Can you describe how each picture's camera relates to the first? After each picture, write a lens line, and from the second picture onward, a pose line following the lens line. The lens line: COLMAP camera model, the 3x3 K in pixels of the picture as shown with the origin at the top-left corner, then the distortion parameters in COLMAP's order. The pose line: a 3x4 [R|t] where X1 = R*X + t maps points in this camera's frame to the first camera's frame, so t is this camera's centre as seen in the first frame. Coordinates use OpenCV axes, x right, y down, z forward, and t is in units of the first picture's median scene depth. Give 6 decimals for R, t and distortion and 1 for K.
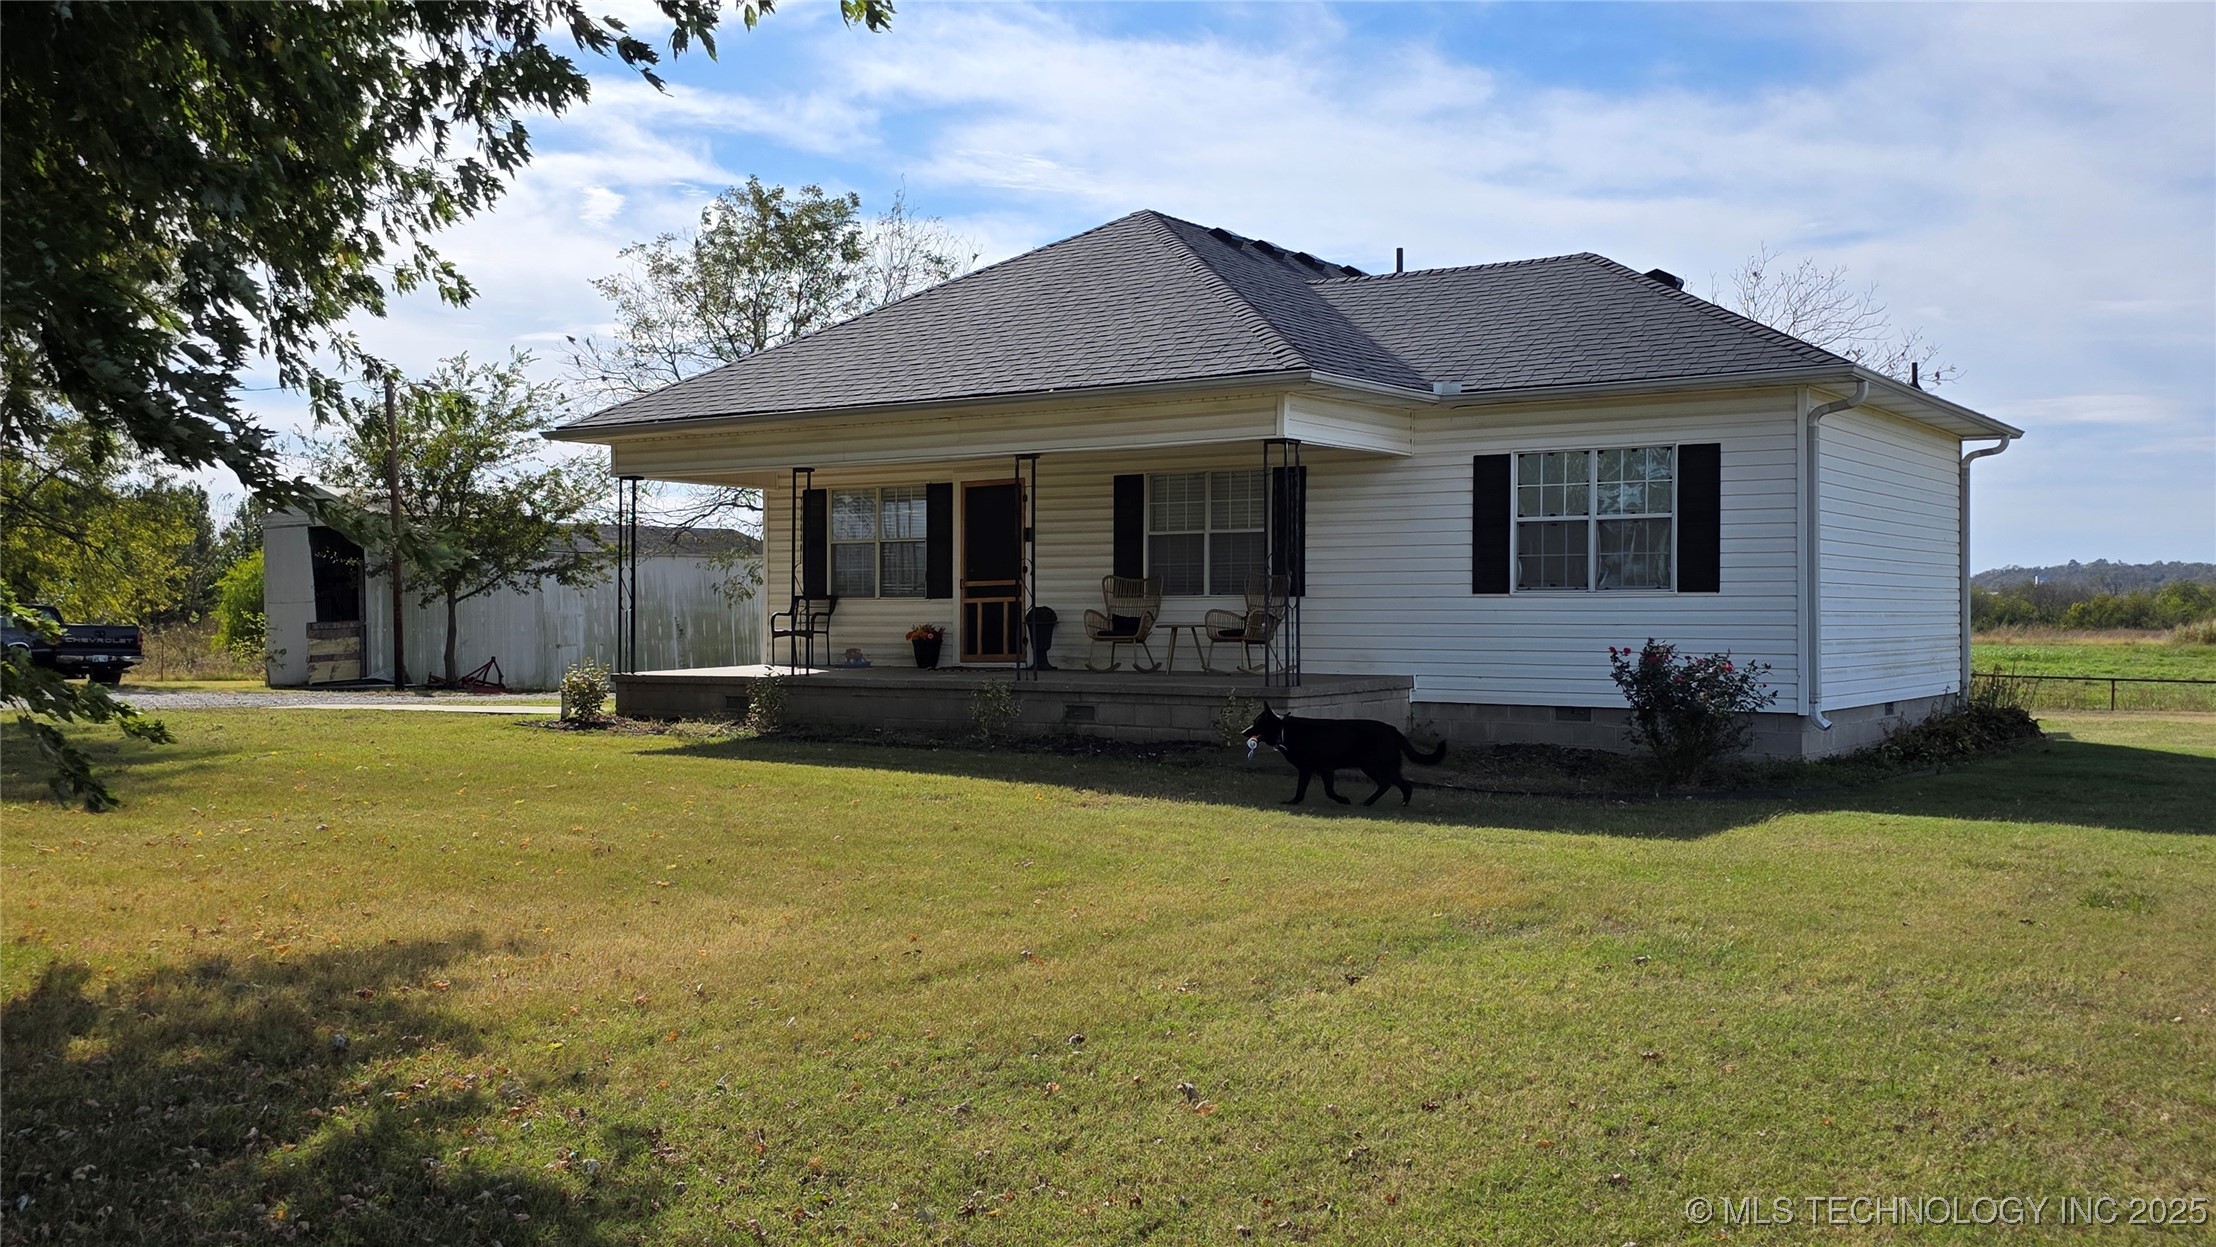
lens RADIAL K [[2021.2, 0, 1150.9], [0, 2021.2, 590.5], [0, 0, 1]] dist [0.075772, 0.000000]
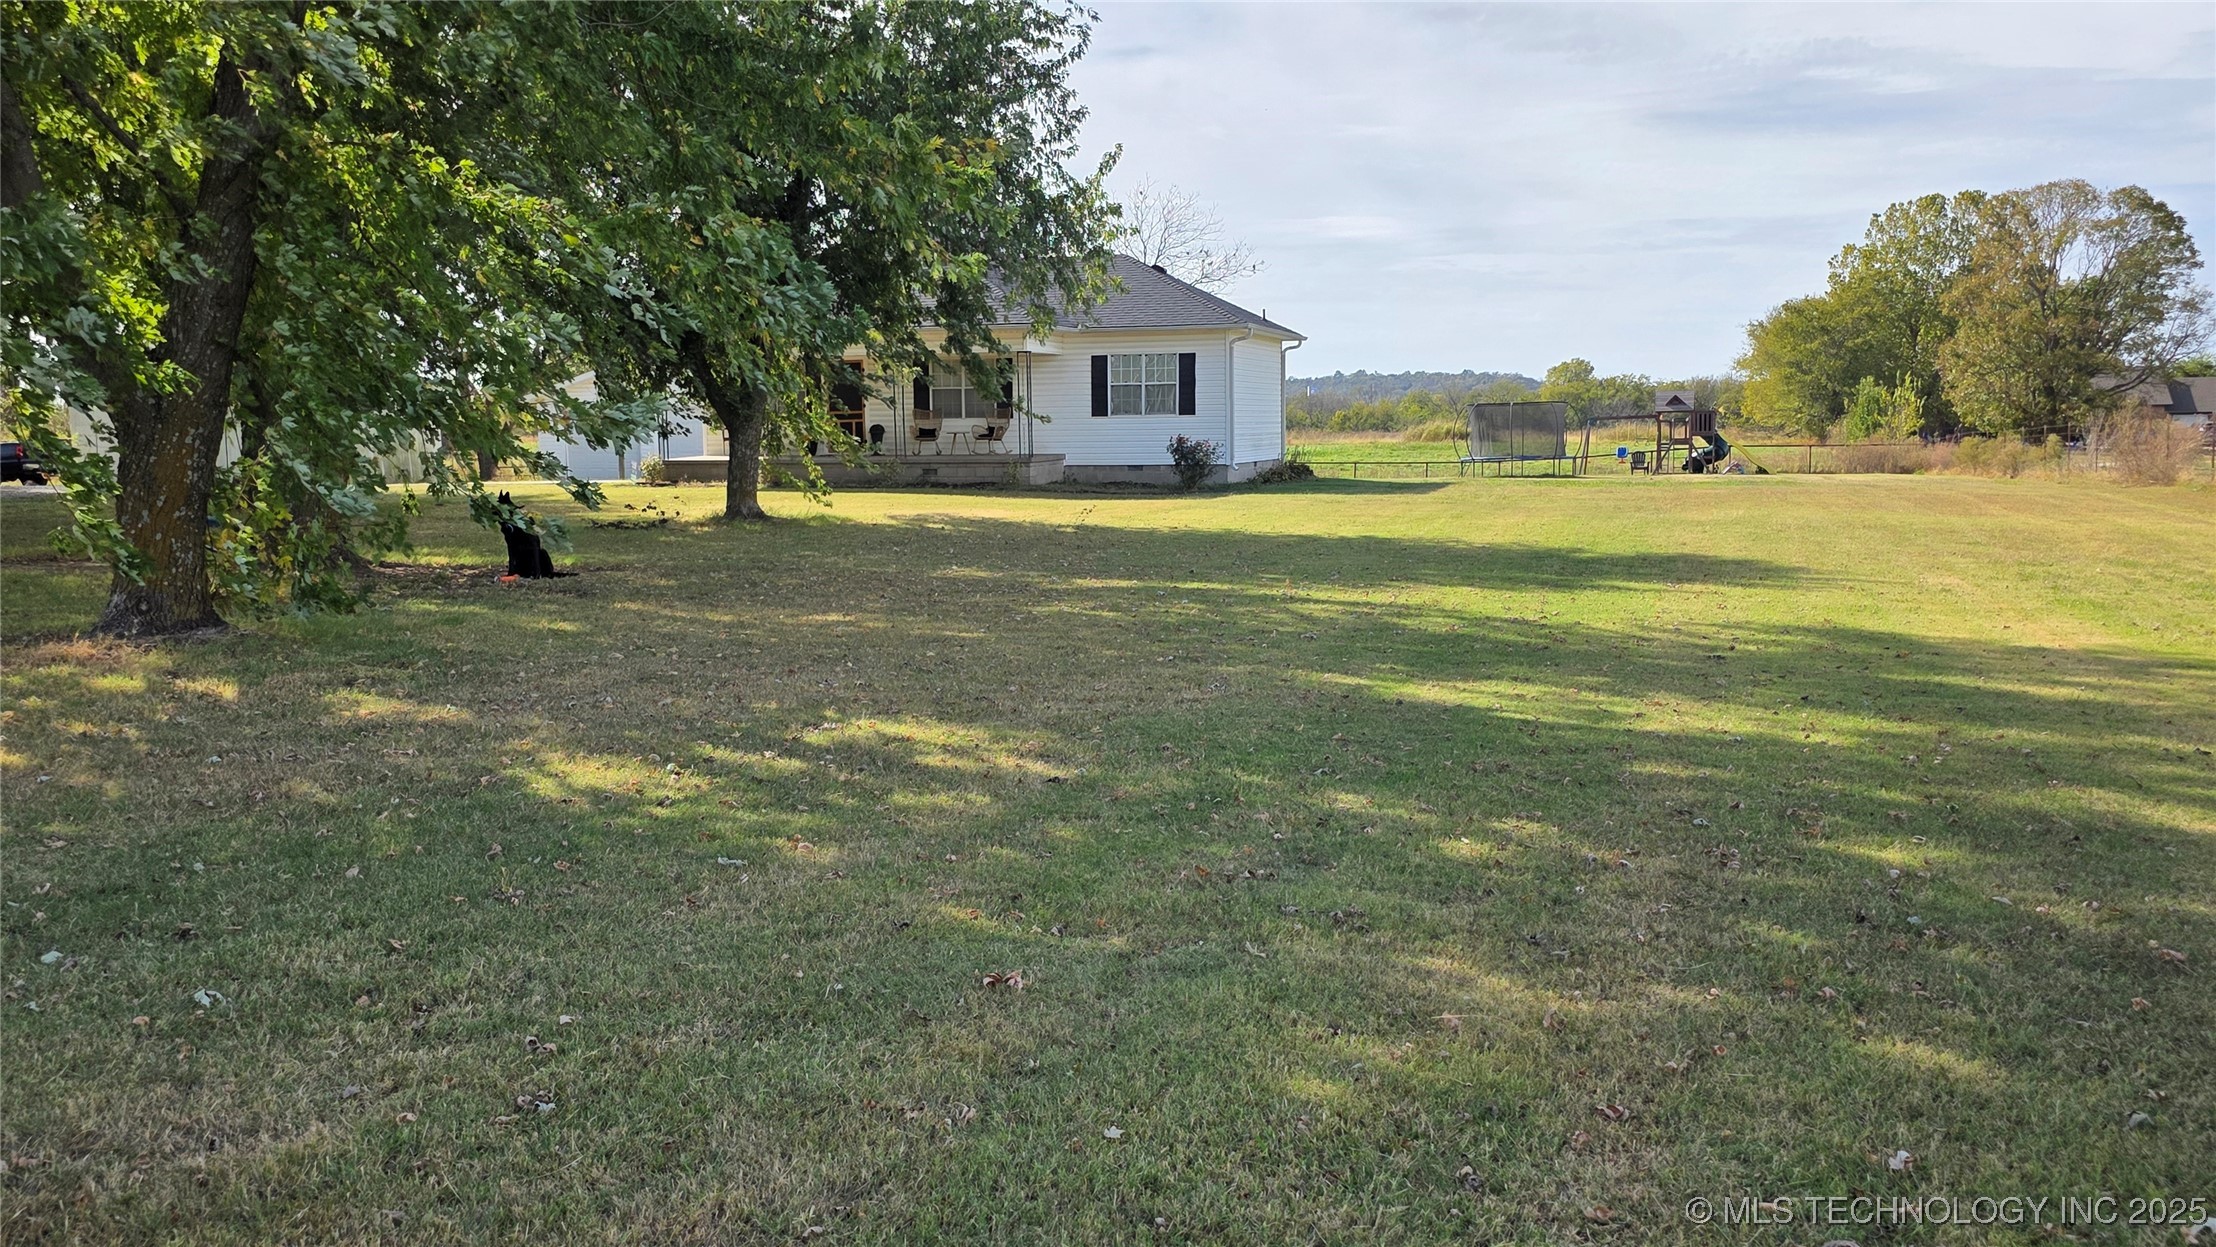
lens RADIAL K [[2021.2, 0, 1114.0], [0, 2021.2, 631.0], [0, 0, 1]] dist [0.075772, 0.000000]
pose [[0.951435, -0.043979, 0.304692, -0.512910], [0.009739, 0.993547, 0.112998, -0.015301], [-0.307696, -0.104543, 0.945724, -1.170608]]
